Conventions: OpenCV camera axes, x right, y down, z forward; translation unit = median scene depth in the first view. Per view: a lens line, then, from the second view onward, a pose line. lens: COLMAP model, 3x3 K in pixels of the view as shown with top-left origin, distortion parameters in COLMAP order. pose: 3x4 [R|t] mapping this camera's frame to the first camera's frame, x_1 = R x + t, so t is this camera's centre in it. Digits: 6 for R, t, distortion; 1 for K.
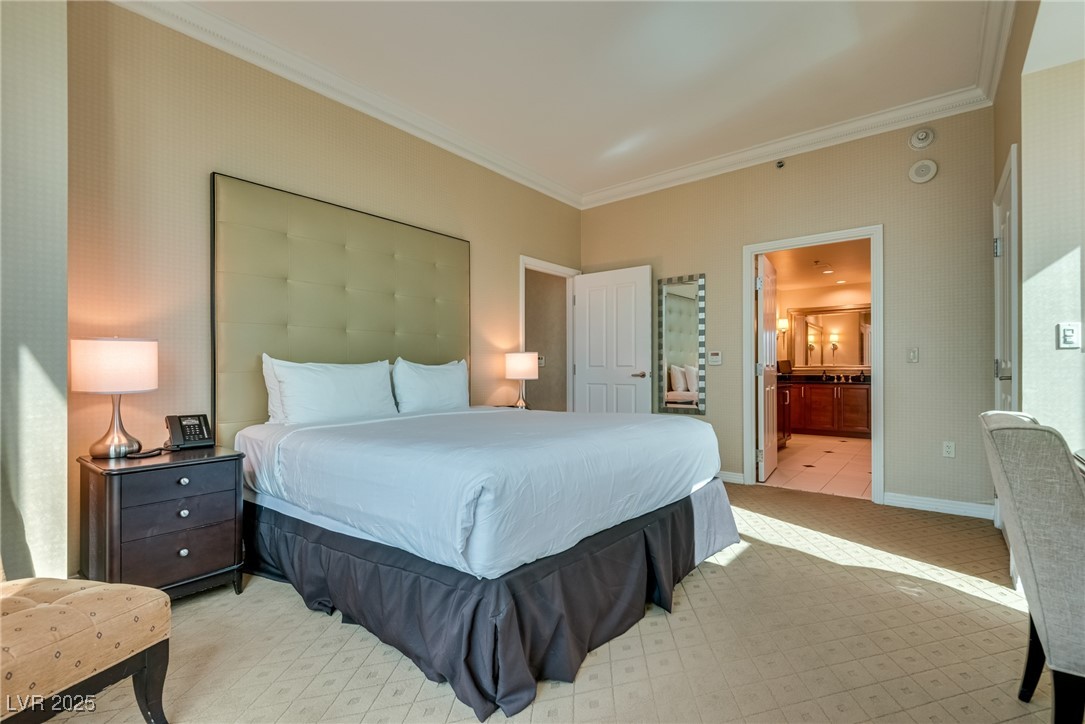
lens RADIAL K [[490.5, 0, 542.4], [0, 490.5, 366.6], [0, 0, 1]] dist [0.032399, -0.019010]
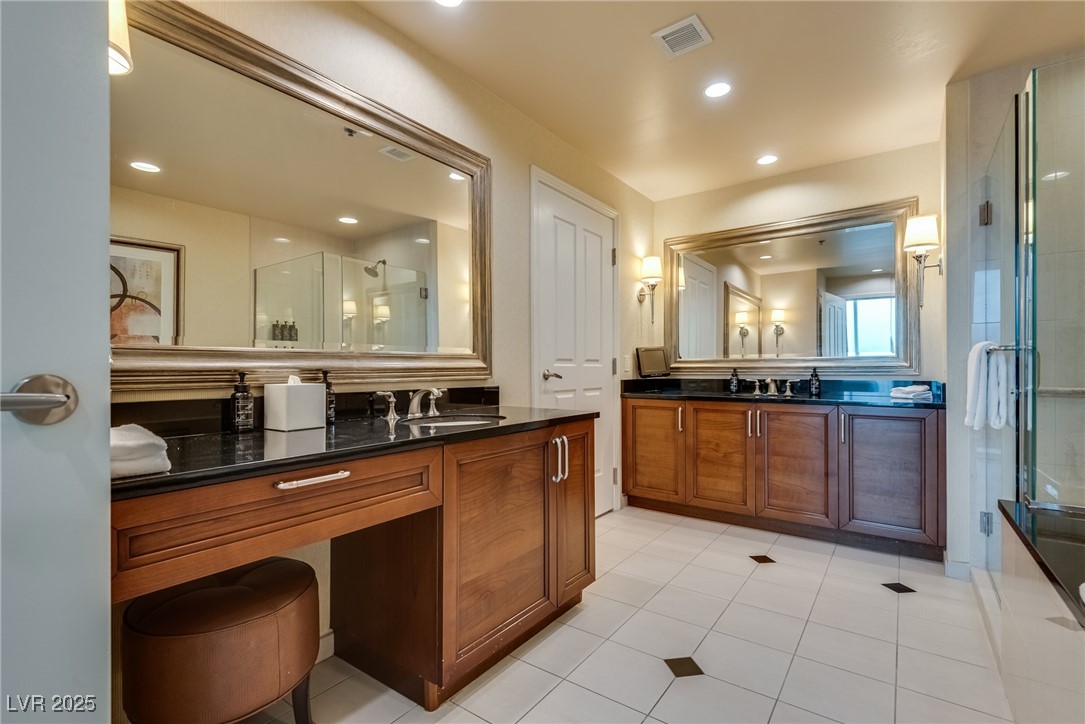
lens RADIAL K [[490.5, 0, 542.4], [0, 490.5, 366.6], [0, 0, 1]] dist [0.032399, -0.019010]
pose [[0.998943, 0.002009, 0.045928, 0.381615], [-0.002133, 0.999994, 0.002639, 0.005108], [-0.045923, -0.002734, 0.998941, 0.570733]]
